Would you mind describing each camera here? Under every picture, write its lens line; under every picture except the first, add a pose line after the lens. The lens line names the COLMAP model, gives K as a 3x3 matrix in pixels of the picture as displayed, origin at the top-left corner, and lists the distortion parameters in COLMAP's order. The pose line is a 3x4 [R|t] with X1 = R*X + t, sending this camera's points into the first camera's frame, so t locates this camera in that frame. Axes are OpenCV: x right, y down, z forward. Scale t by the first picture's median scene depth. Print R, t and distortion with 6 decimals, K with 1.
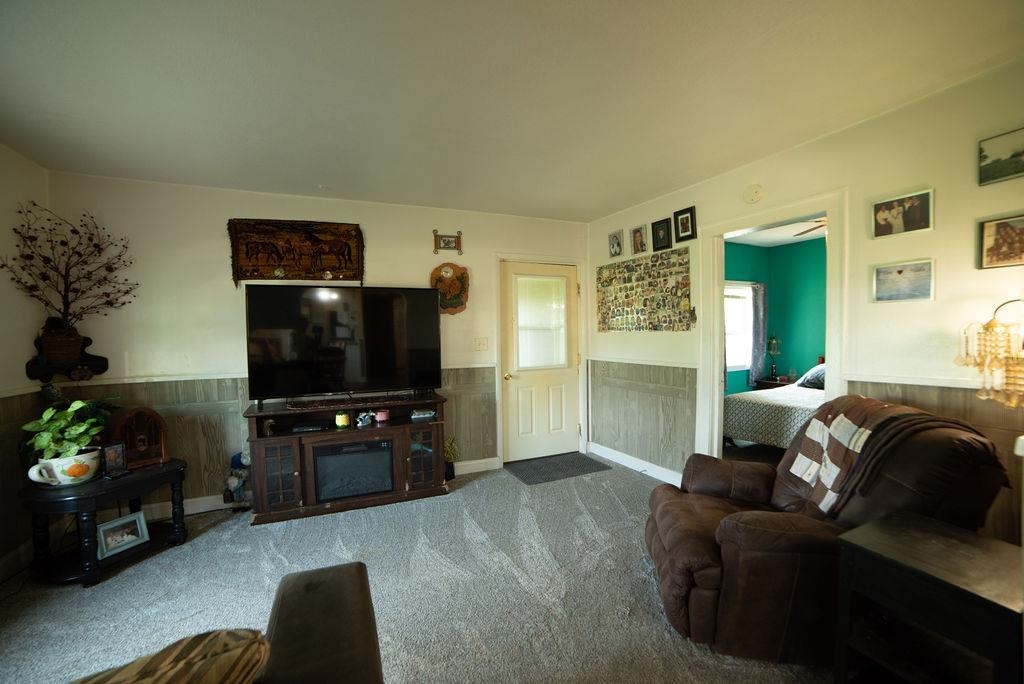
lens RADIAL K [[409.9, 0, 526.2], [0, 409.9, 339.3], [0, 0, 1]] dist [-0.053297, 0.000117]
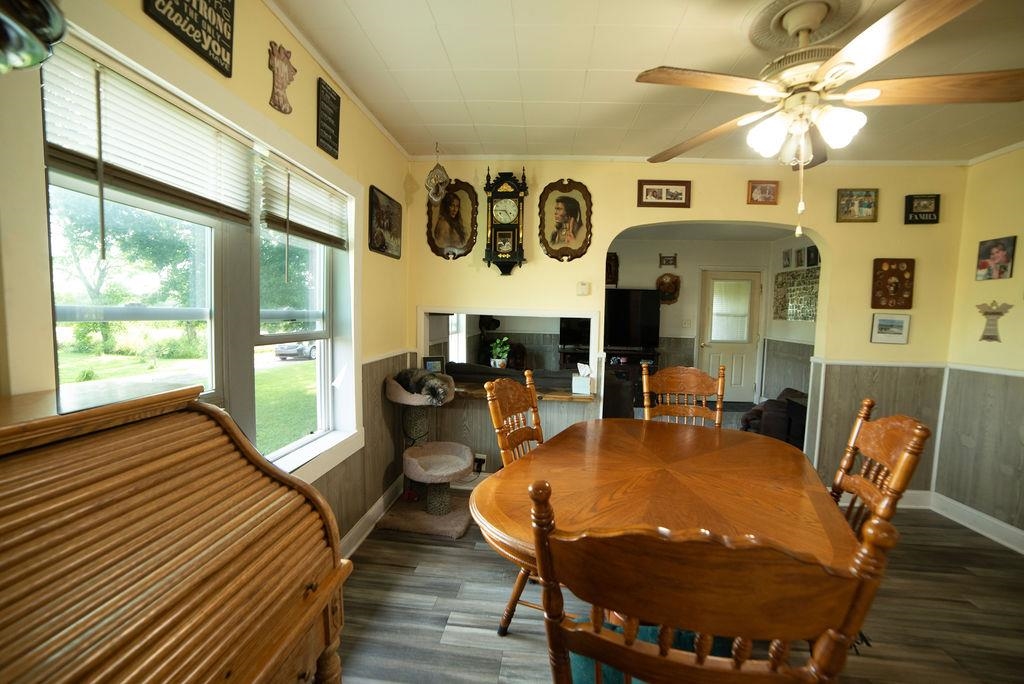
lens RADIAL K [[409.9, 0, 526.2], [0, 409.9, 339.3], [0, 0, 1]] dist [-0.053297, 0.000117]
pose [[0.847461, 0.071425, -0.526032, 0.209417], [-0.044416, 0.996973, 0.063813, -0.000531], [0.528997, -0.030715, 0.848068, -0.707689]]
